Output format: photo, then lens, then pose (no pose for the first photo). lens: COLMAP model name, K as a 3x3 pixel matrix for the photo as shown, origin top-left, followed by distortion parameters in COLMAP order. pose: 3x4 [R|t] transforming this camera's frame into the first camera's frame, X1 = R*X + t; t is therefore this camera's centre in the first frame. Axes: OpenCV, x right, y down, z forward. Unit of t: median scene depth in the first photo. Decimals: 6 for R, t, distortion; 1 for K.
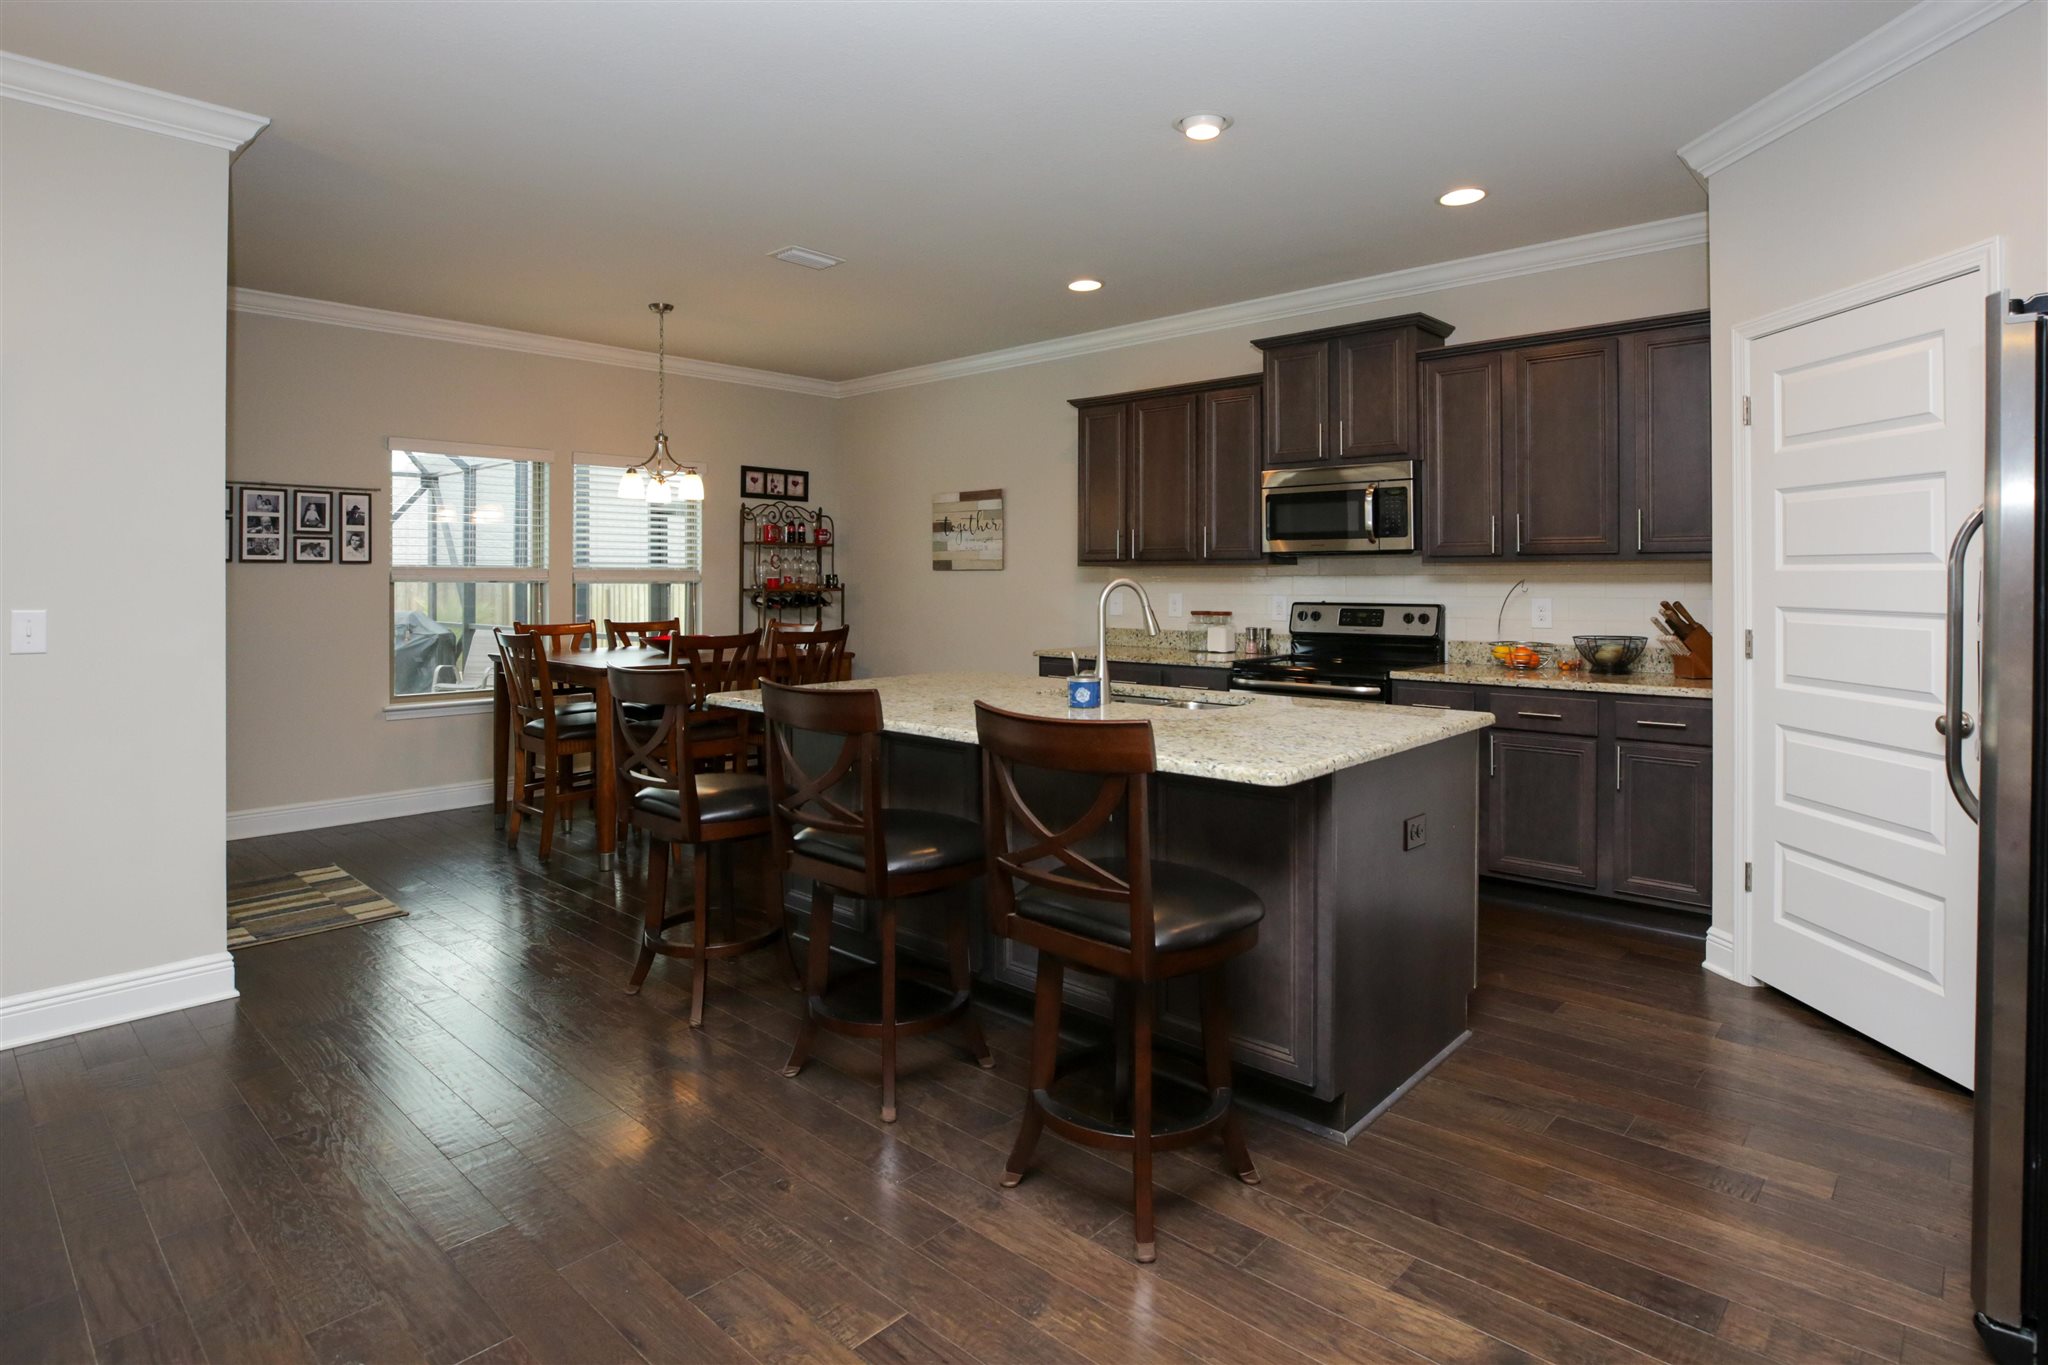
lens RADIAL K [[1097.6, 0, 1007.3], [0, 1097.6, 577.2], [0, 0, 1]] dist [-0.069380, 0.000265]
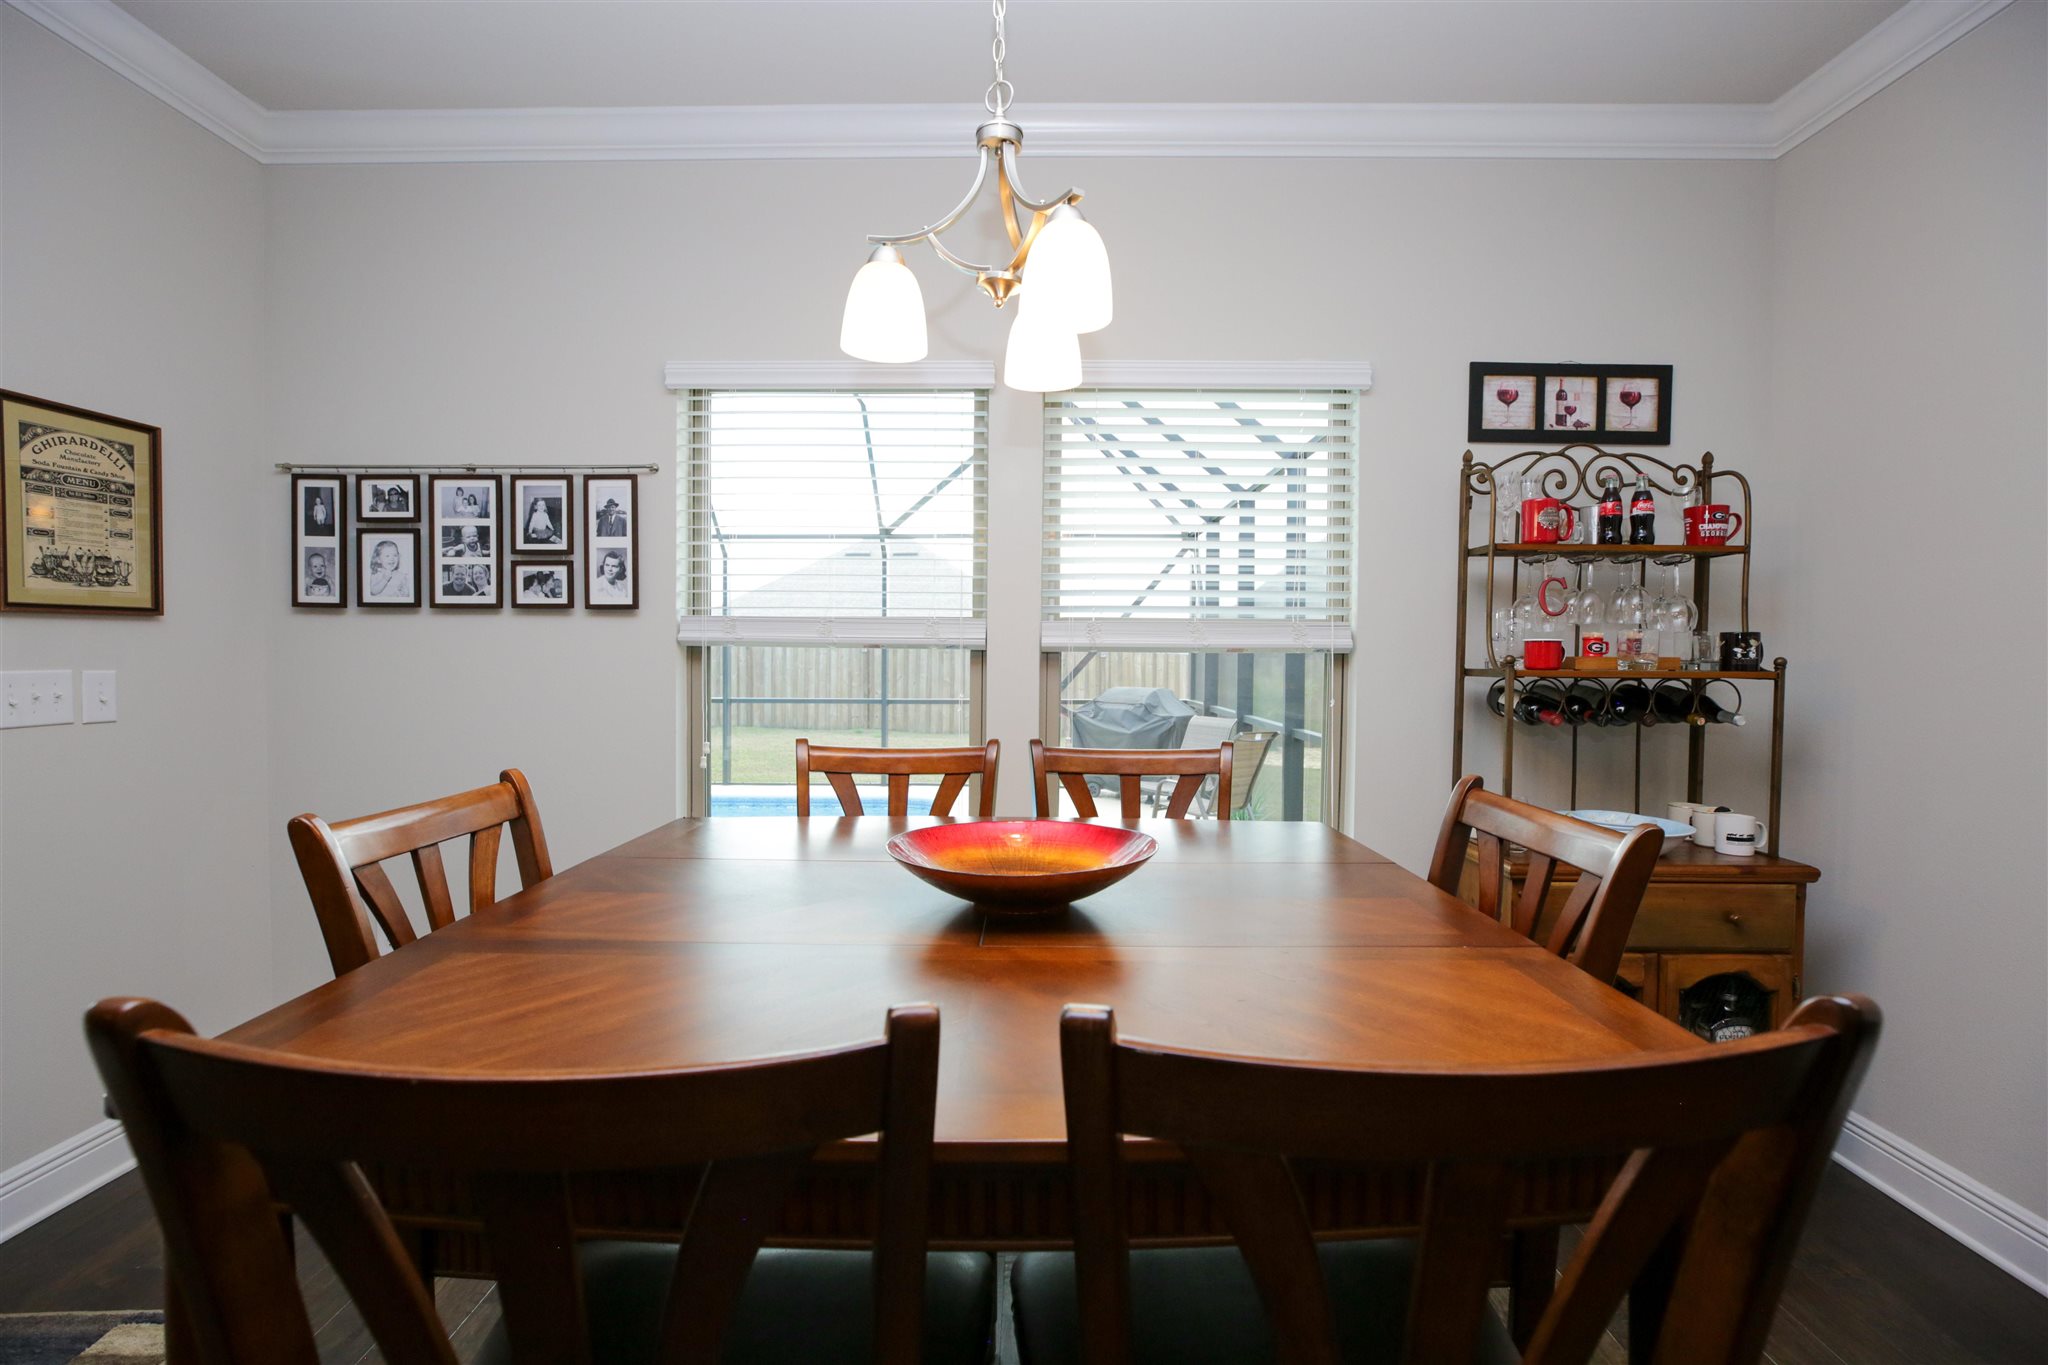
lens RADIAL K [[939.4, 0, 1006.5], [0, 939.4, 682.2], [0, 0, 1]] dist [-0.039056, 0.008742]
pose [[0.672817, 0.026443, -0.739336, -0.102732], [-0.007150, 0.999547, 0.029243, 0.006541], [0.739774, -0.014388, 0.672701, 0.641348]]
